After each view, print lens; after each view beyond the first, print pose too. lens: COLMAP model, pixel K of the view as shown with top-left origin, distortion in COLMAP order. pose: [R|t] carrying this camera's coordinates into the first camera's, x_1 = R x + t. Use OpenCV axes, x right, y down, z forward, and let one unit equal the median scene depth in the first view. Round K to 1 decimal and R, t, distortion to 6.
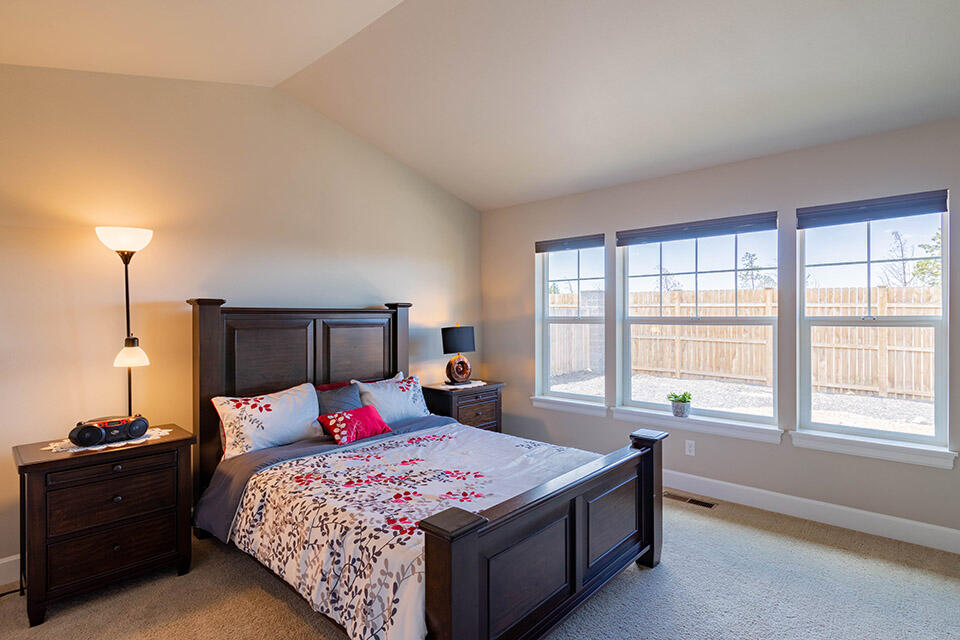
lens RADIAL K [[496.5, 0, 479.1], [0, 496.5, 311.6], [0, 0, 1]] dist [-0.005487, -0.000919]
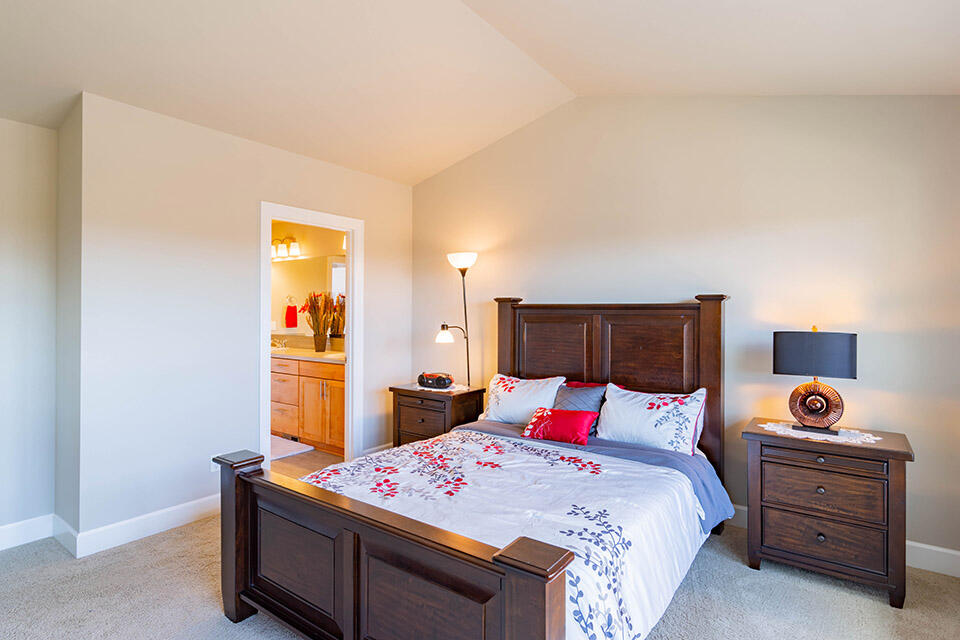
lens RADIAL K [[496.3, 0, 481.0], [0, 496.3, 305.7], [0, 0, 1]] dist [-0.028064, -0.000460]
pose [[0.113515, -0.002678, -0.993533, 0.747292], [0.001197, 0.999996, -0.002559, -0.002132], [0.993536, -0.000899, 0.113518, 0.805408]]
